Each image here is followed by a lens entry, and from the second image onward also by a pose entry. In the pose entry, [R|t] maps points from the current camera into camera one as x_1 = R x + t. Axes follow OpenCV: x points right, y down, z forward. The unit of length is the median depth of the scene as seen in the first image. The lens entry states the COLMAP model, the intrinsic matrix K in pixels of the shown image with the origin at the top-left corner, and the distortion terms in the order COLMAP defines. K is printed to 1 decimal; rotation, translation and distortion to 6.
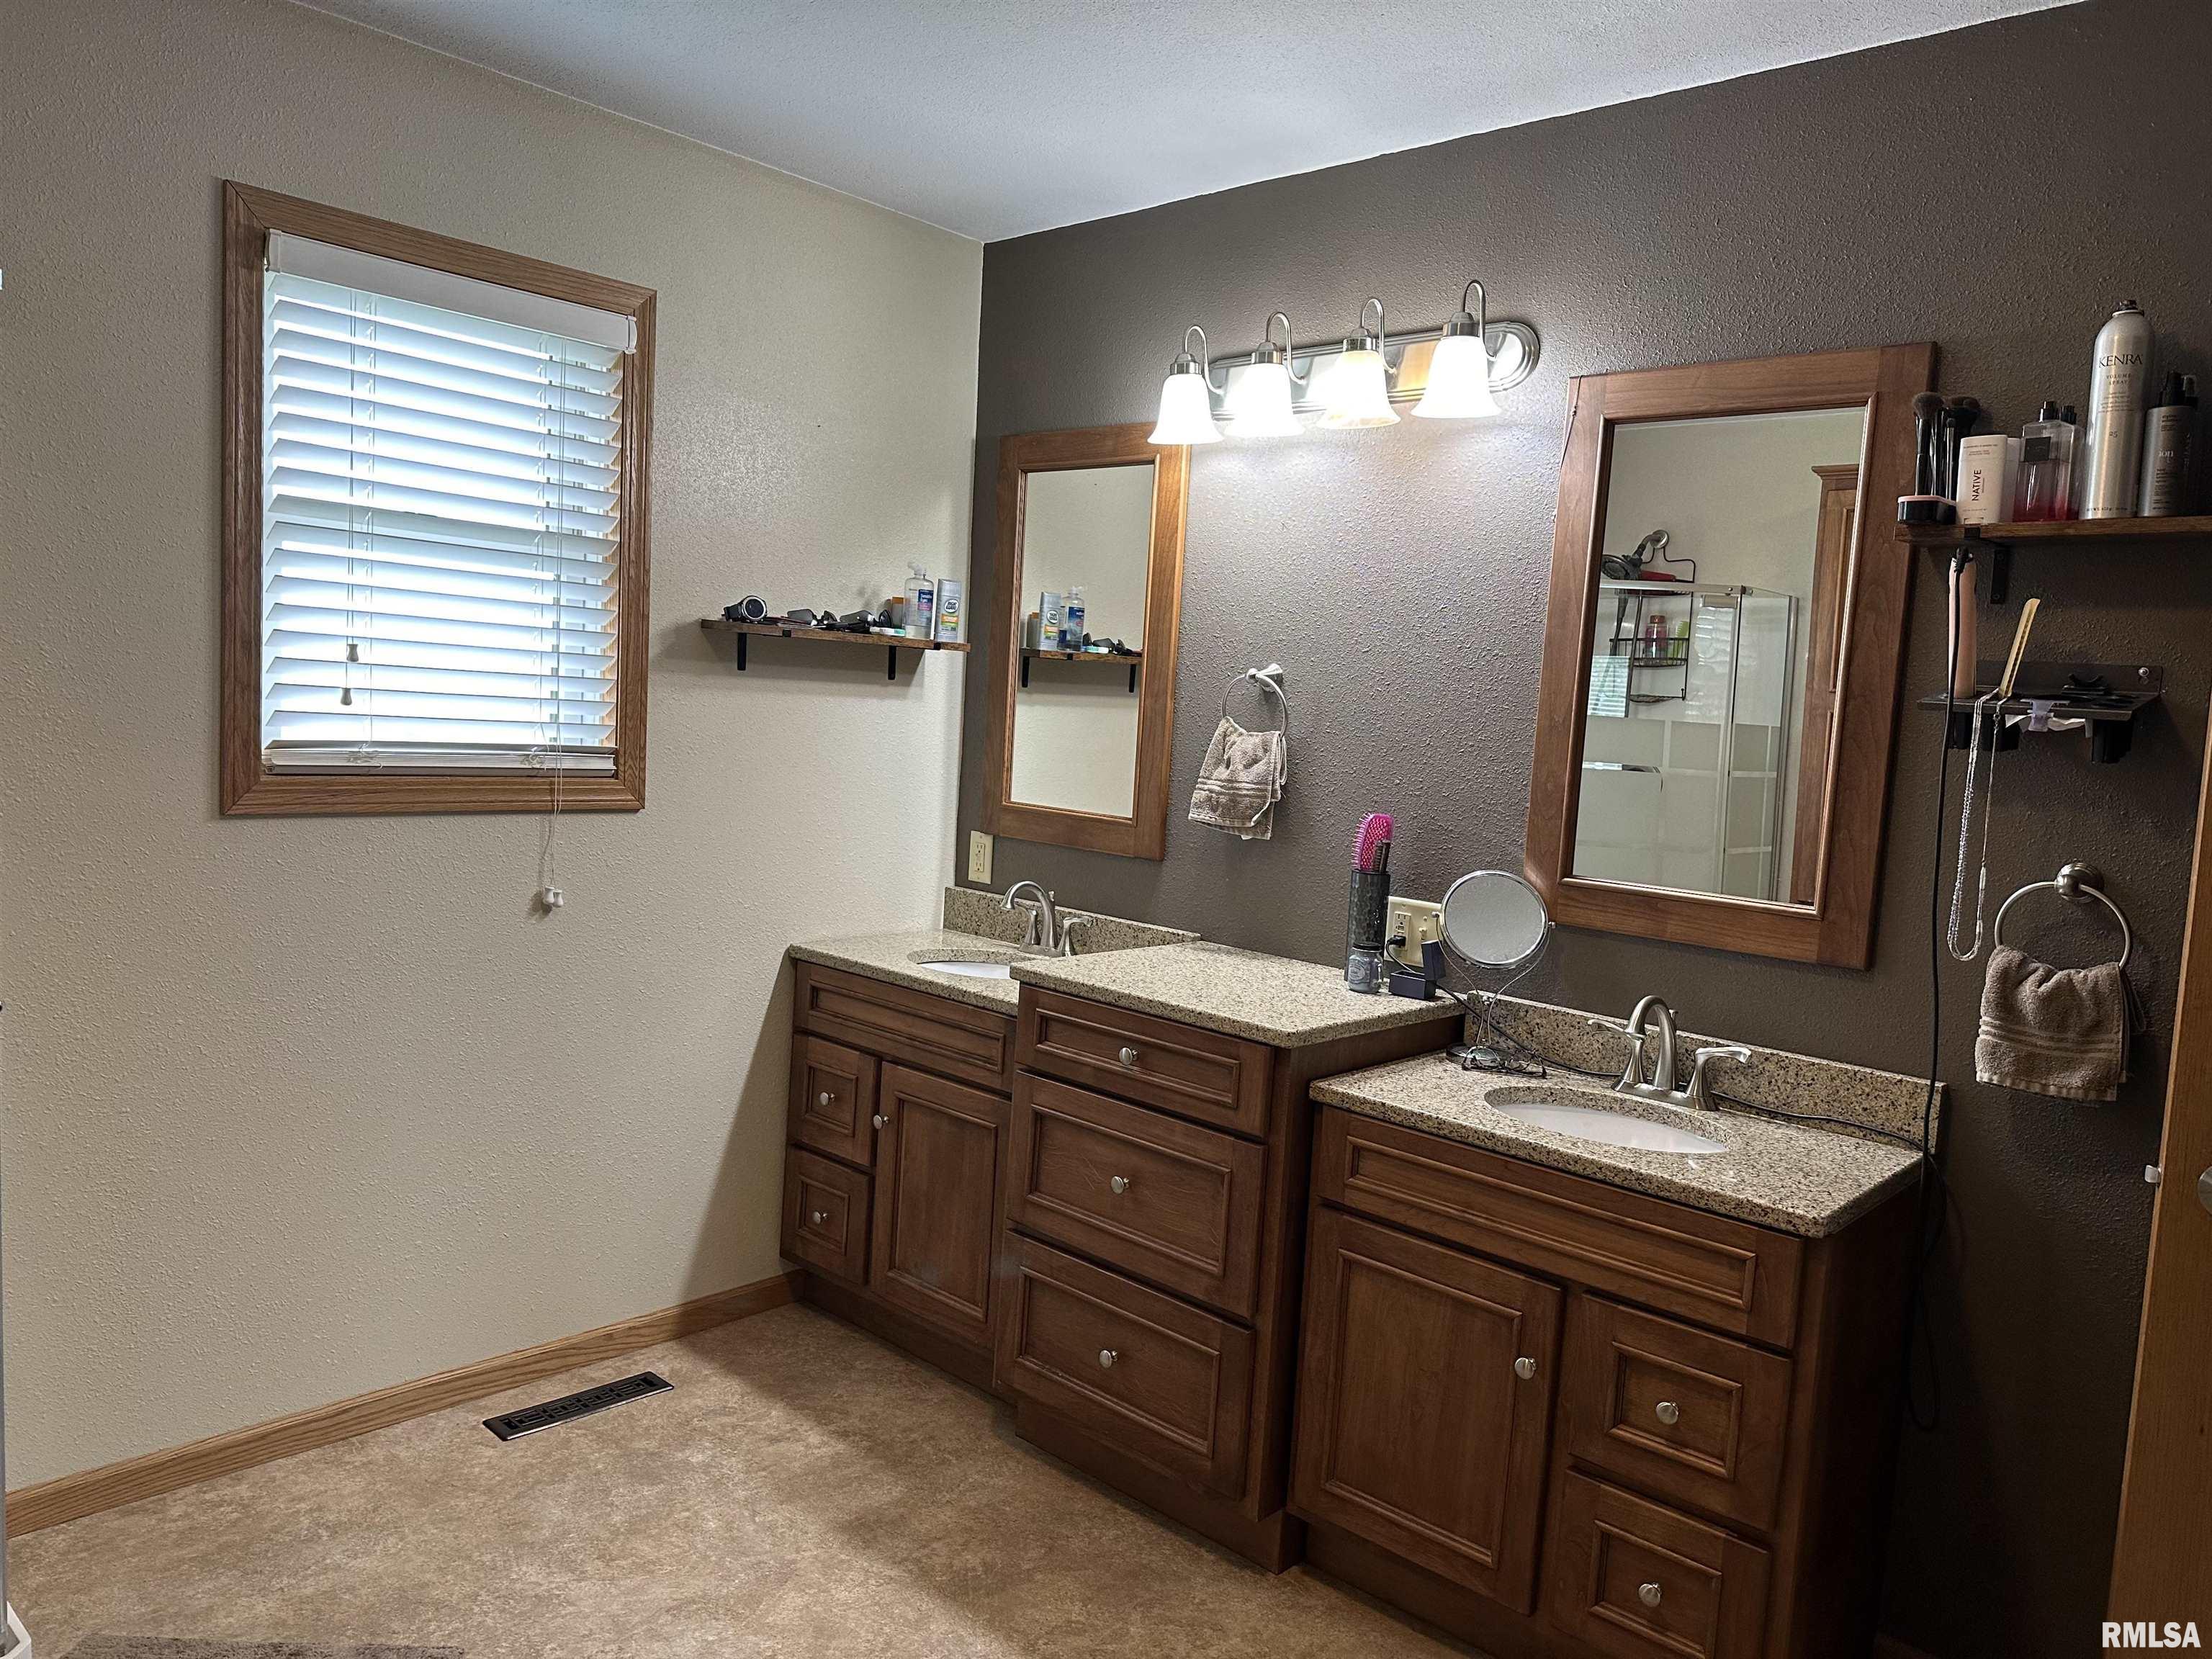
lens RADIAL K [[1562.3, 0, 1103.9], [0, 1562.3, 839.6], [0, 0, 1]] dist [0.027979, -0.001356]
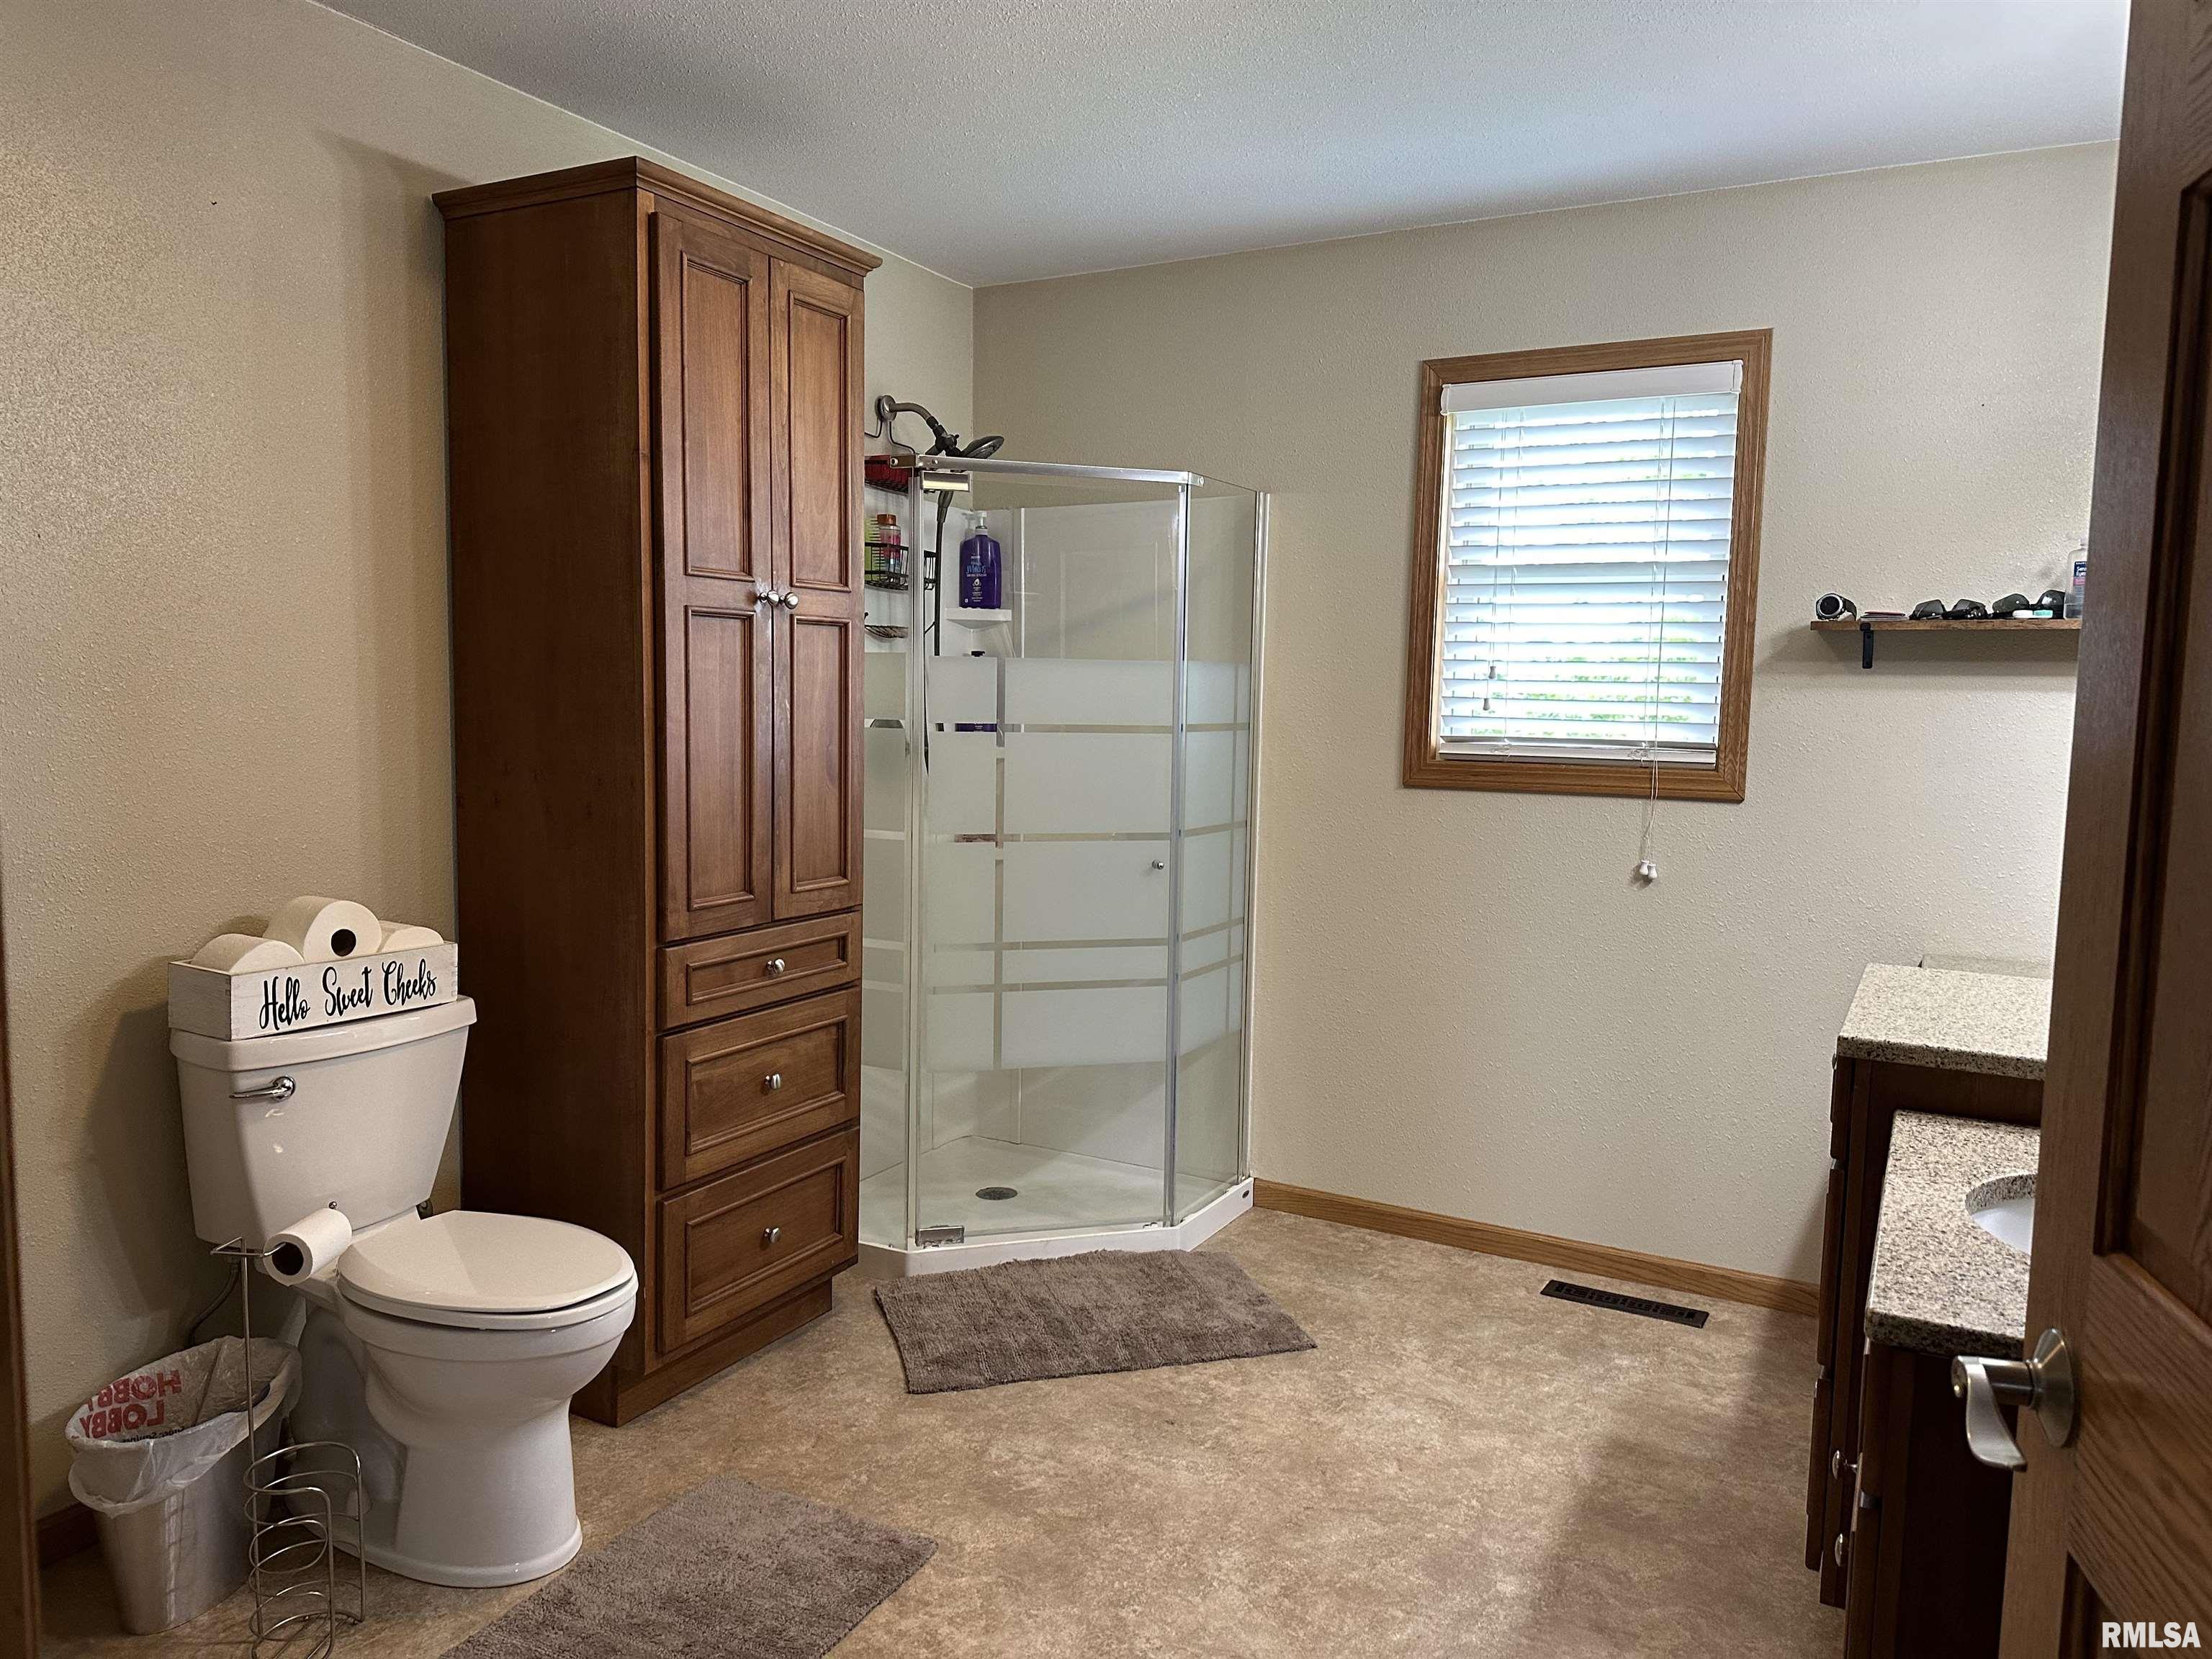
lens RADIAL K [[1547.3, 0, 1113.1], [0, 1547.3, 846.7], [0, 0, 1]] dist [0.105722, -0.129567]
pose [[0.261697, 0.045473, -0.964078, 0.685991], [-0.091891, 0.995526, 0.022013, 0.030870], [0.960766, 0.082829, 0.264705, 0.301265]]
